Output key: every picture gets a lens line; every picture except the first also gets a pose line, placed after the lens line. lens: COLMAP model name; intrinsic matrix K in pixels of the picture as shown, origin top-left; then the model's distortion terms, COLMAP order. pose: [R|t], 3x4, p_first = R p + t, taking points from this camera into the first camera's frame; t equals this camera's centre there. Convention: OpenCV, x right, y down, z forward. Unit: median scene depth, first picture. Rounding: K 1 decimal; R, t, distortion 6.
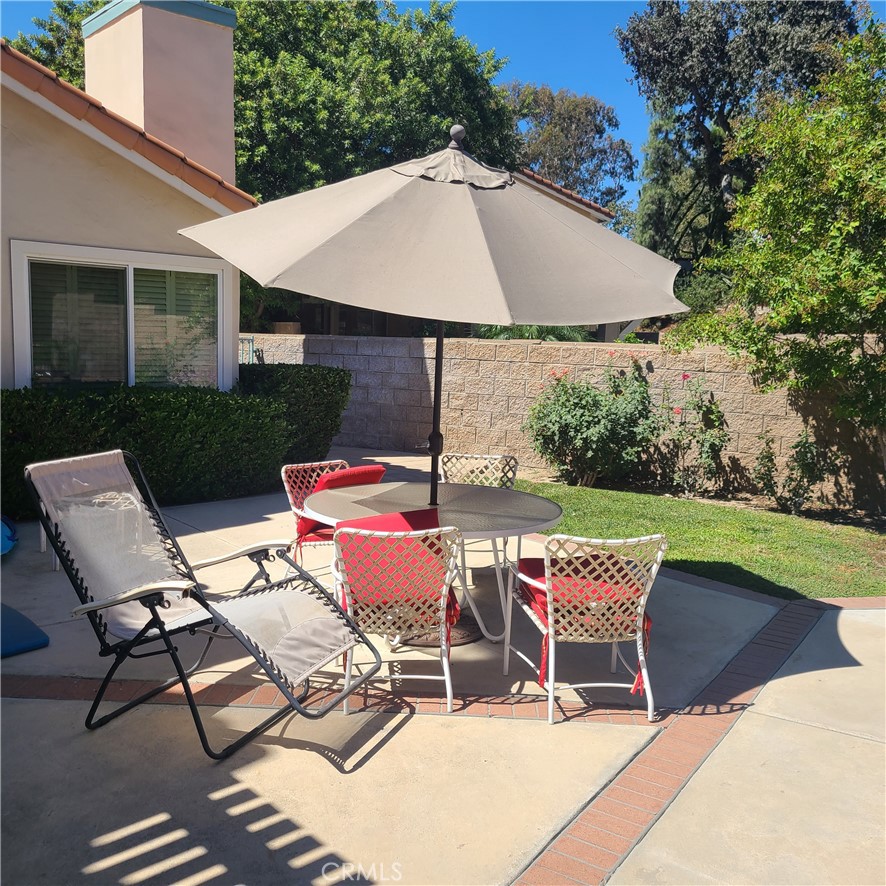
lens RADIAL K [[849.6, 0, 443.0], [0, 849.6, 443.0], [0, 0, 1]] dist [0.018150, -0.006415]
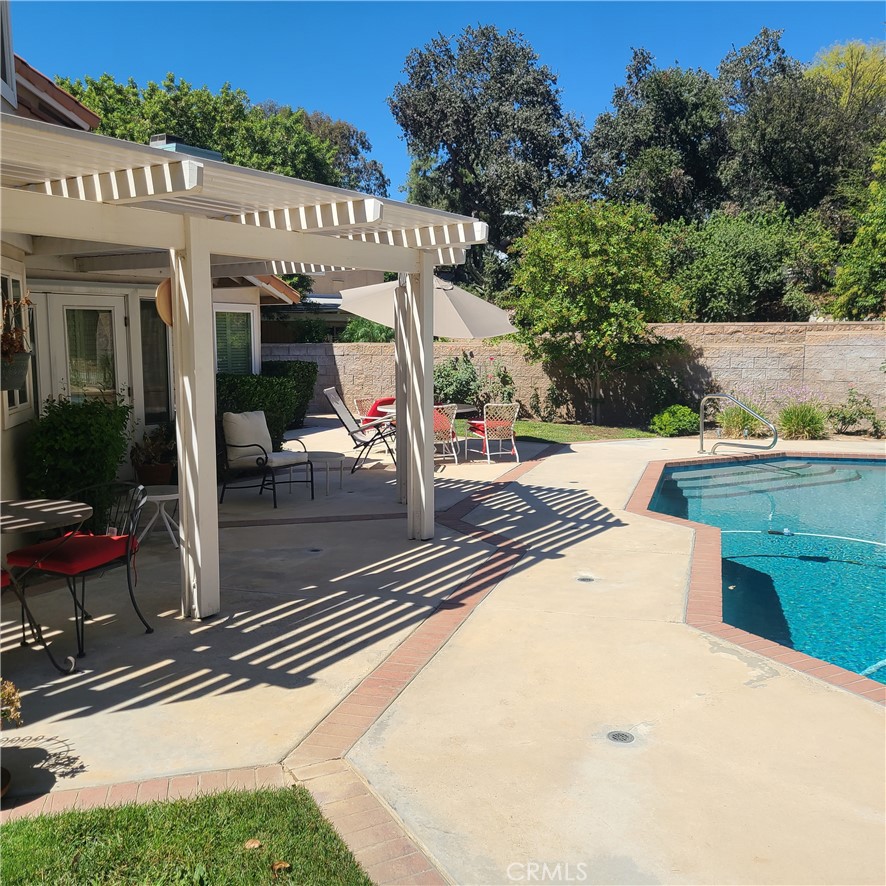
lens RADIAL K [[849.6, 0, 443.0], [0, 849.6, 443.0], [0, 0, 1]] dist [0.018150, -0.006415]
pose [[0.956966, -0.070127, 0.281600, -0.363799], [0.070247, 0.997483, 0.009682, 0.082761], [-0.281570, 0.010517, 0.959483, -0.782483]]
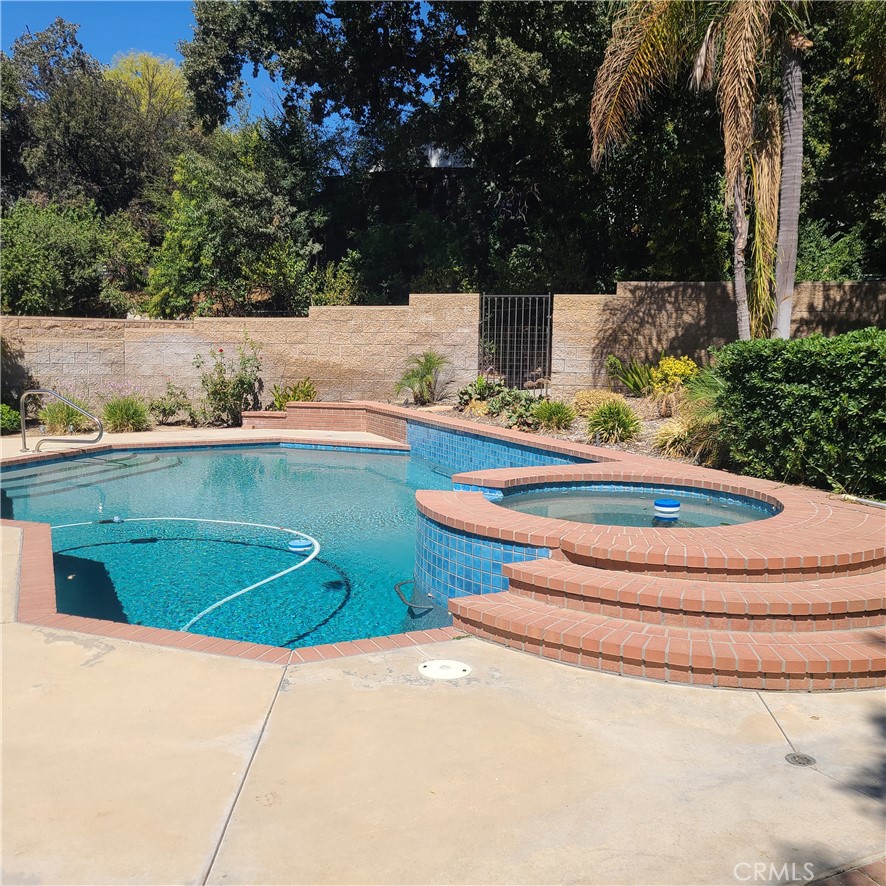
lens RADIAL K [[886.4, 0, 443.0], [0, 886.4, 443.0], [0, 0, 1]] dist [0.025858, -0.009643]
pose [[0.518949, -0.119132, 0.846463, -0.422872], [0.109868, 0.991323, 0.072162, 0.107392], [-0.847715, 0.055551, 0.527535, -0.883797]]
